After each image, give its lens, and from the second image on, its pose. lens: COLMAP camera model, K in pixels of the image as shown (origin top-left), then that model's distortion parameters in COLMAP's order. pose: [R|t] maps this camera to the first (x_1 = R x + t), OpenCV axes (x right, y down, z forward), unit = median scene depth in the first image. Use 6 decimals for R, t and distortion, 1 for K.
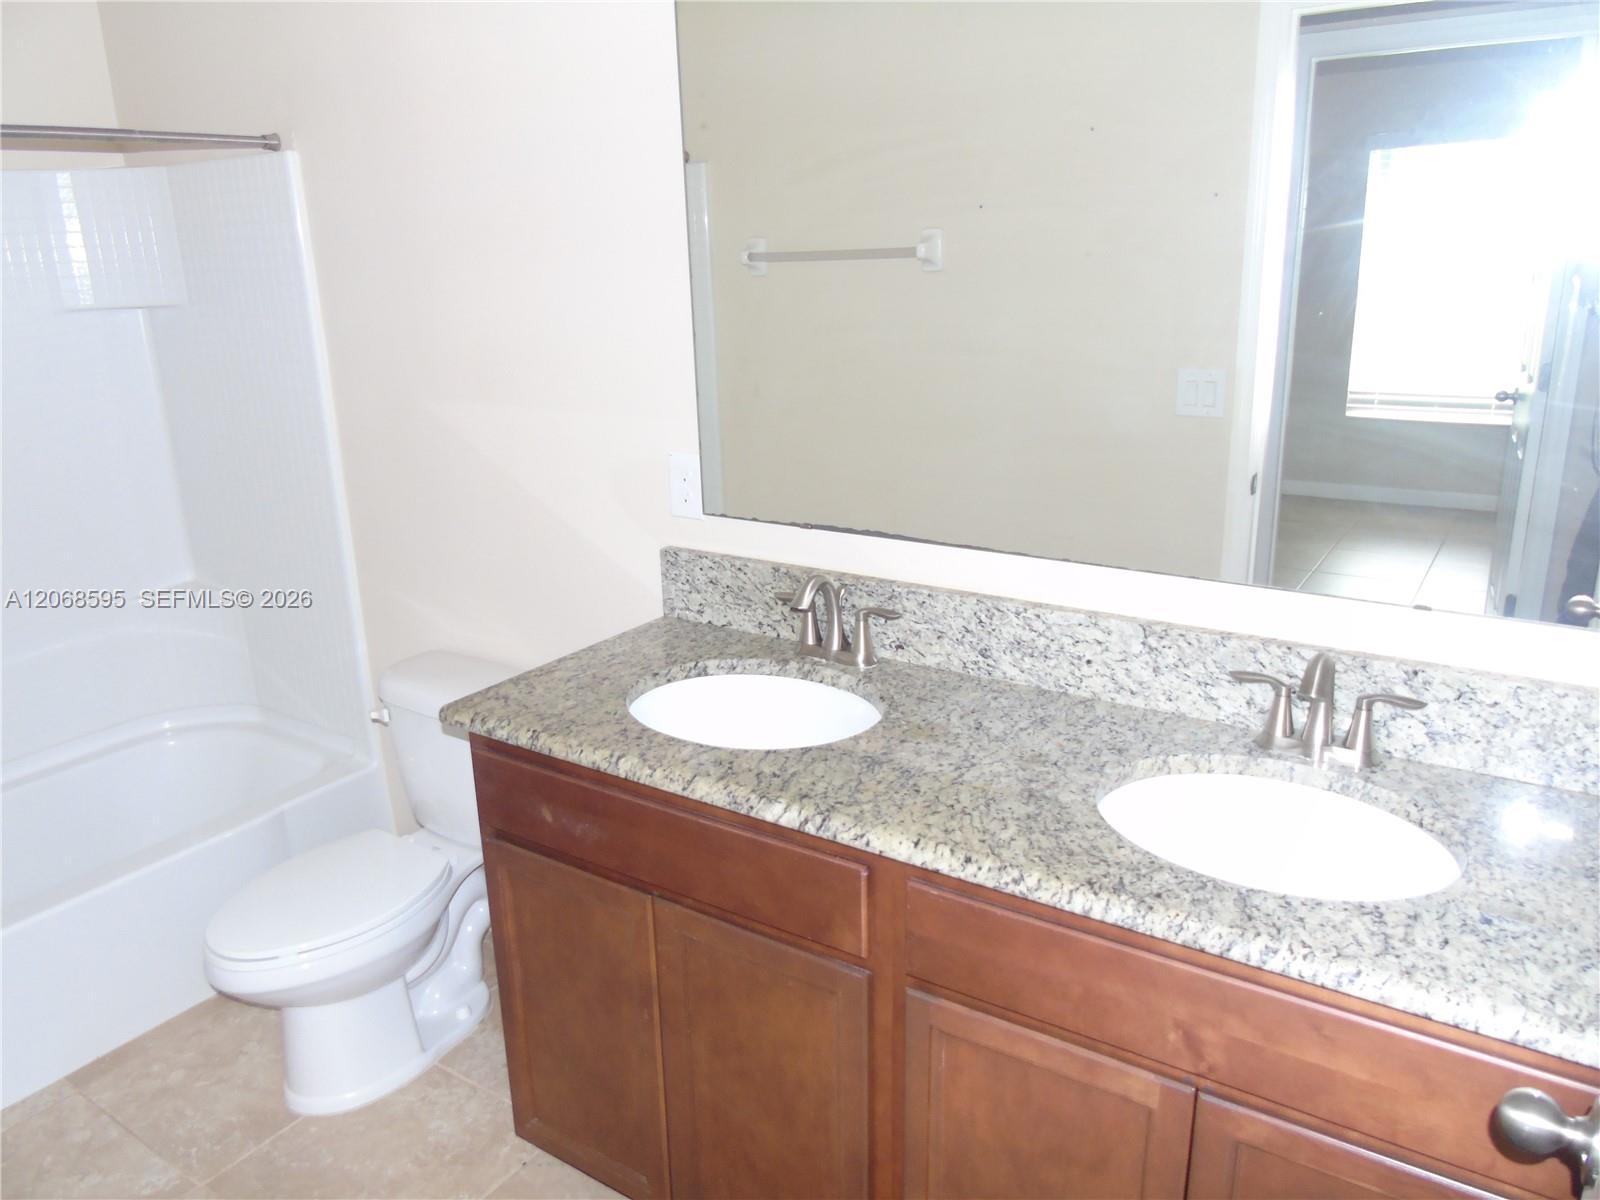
lens RADIAL K [[1183.2, 0, 800.0], [0, 1183.2, 600.0], [0, 0, 1]] dist [-0.056981, 0.036695]
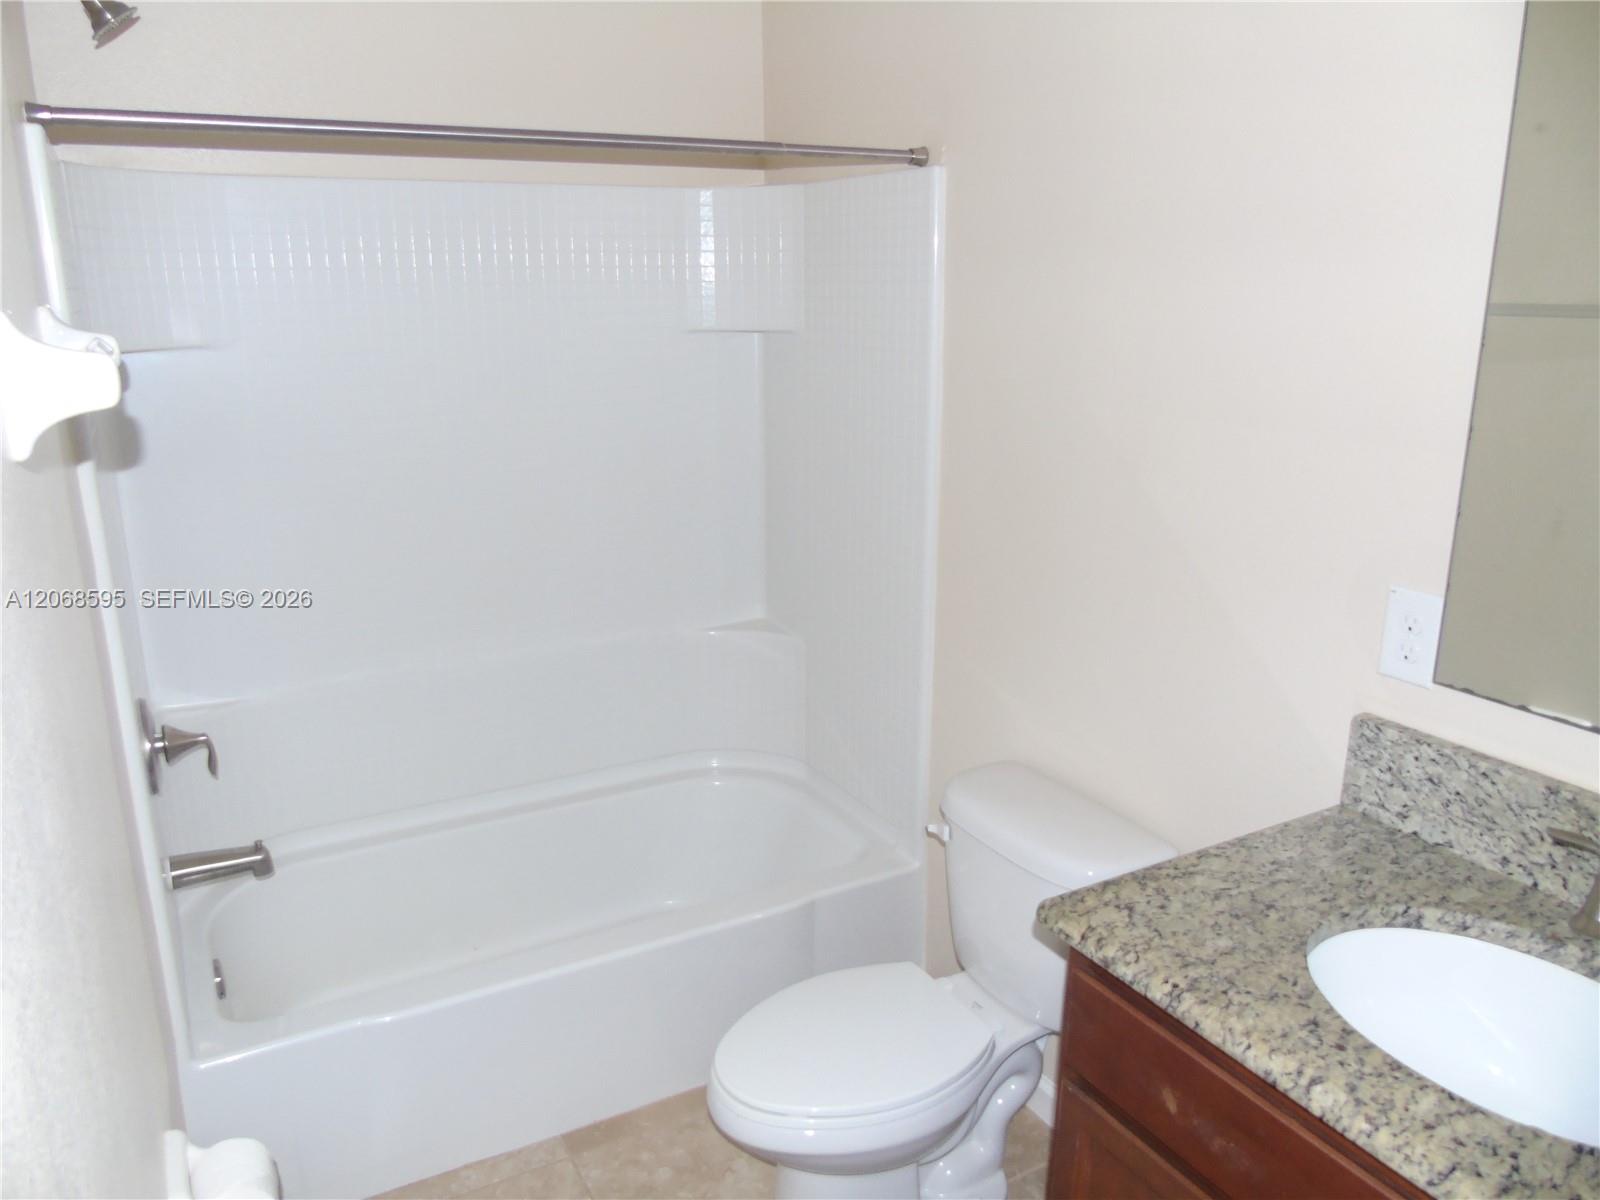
lens RADIAL K [[1183.2, 0, 800.0], [0, 1183.2, 600.0], [0, 0, 1]] dist [-0.056981, 0.036695]
pose [[0.893542, 0.144600, -0.425058, -0.135163], [-0.154457, 0.987934, 0.011389, -0.073266], [0.421576, 0.055477, 0.905094, 0.222266]]
